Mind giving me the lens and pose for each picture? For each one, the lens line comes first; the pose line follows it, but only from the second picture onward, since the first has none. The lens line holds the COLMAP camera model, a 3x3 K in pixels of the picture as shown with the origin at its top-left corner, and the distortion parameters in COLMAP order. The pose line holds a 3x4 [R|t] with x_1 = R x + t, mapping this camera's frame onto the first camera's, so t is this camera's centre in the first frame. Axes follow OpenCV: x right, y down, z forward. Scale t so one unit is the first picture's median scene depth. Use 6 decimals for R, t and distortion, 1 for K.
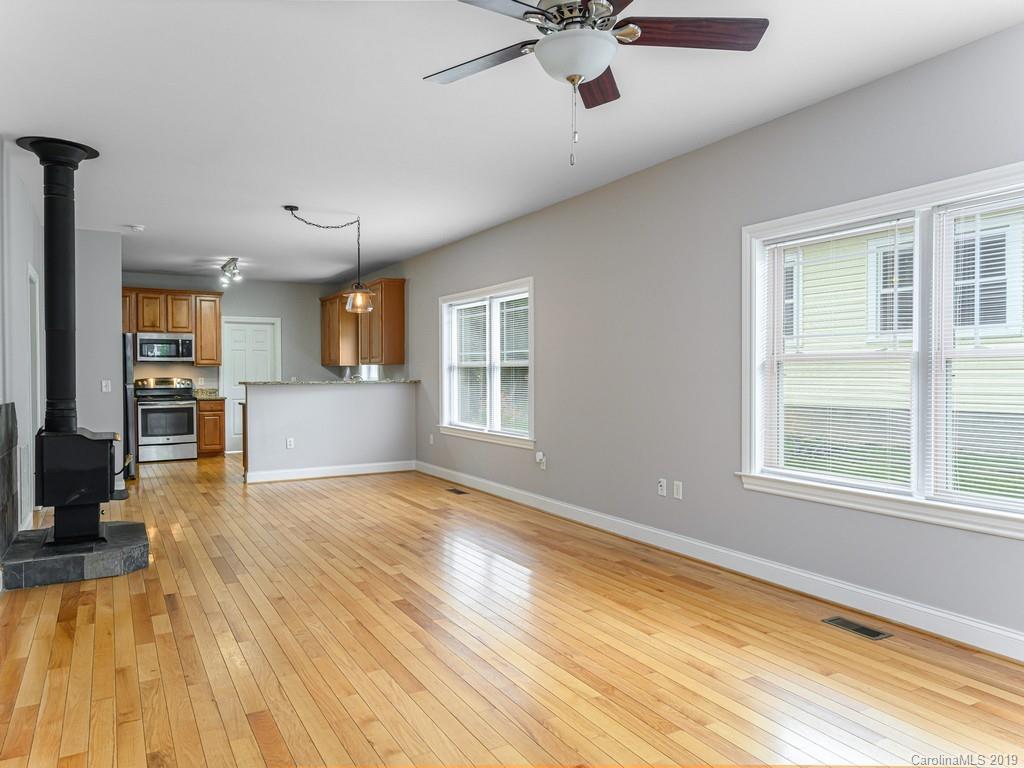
lens RADIAL K [[735.0, 0, 511.7], [0, 735.0, 396.2], [0, 0, 1]] dist [0.035093, 0.001774]
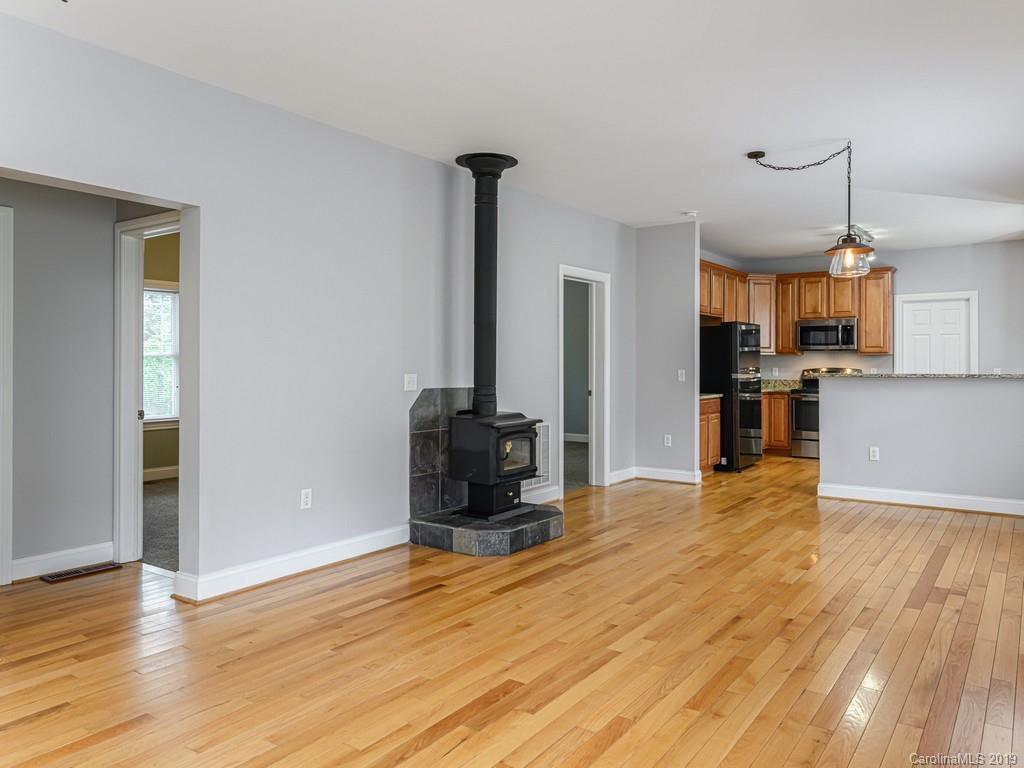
lens RADIAL K [[734.8, 0, 512.4], [0, 734.8, 362.6], [0, 0, 1]] dist [0.001608, 0.000437]
pose [[0.429608, 0.002123, -0.903013, 0.312449], [-0.031372, 0.999429, -0.012575, -0.013227], [0.902470, 0.033732, 0.429429, 0.442556]]
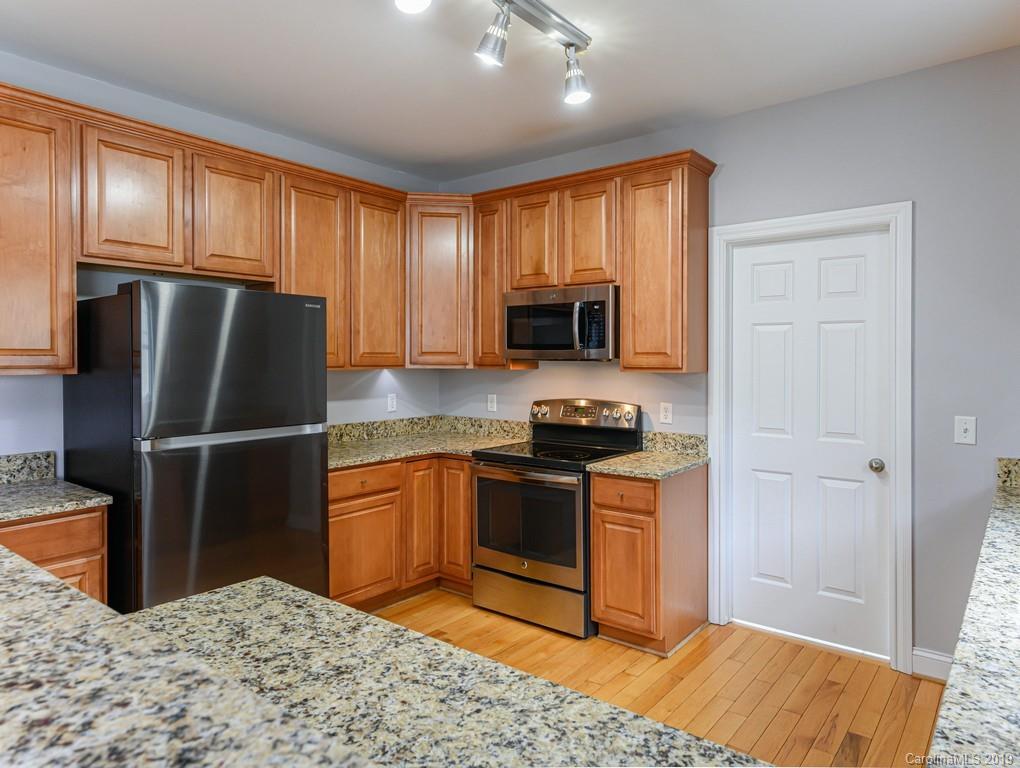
lens RADIAL K [[635.8, 0, 507.3], [0, 635.8, 361.4], [0, 0, 1]] dist [0.000779, 0.000685]
pose [[0.383682, 0.005432, -0.923449, -0.278073], [-0.033460, 0.999408, -0.008024, -0.071796], [0.922859, 0.033977, 0.383637, 1.428995]]
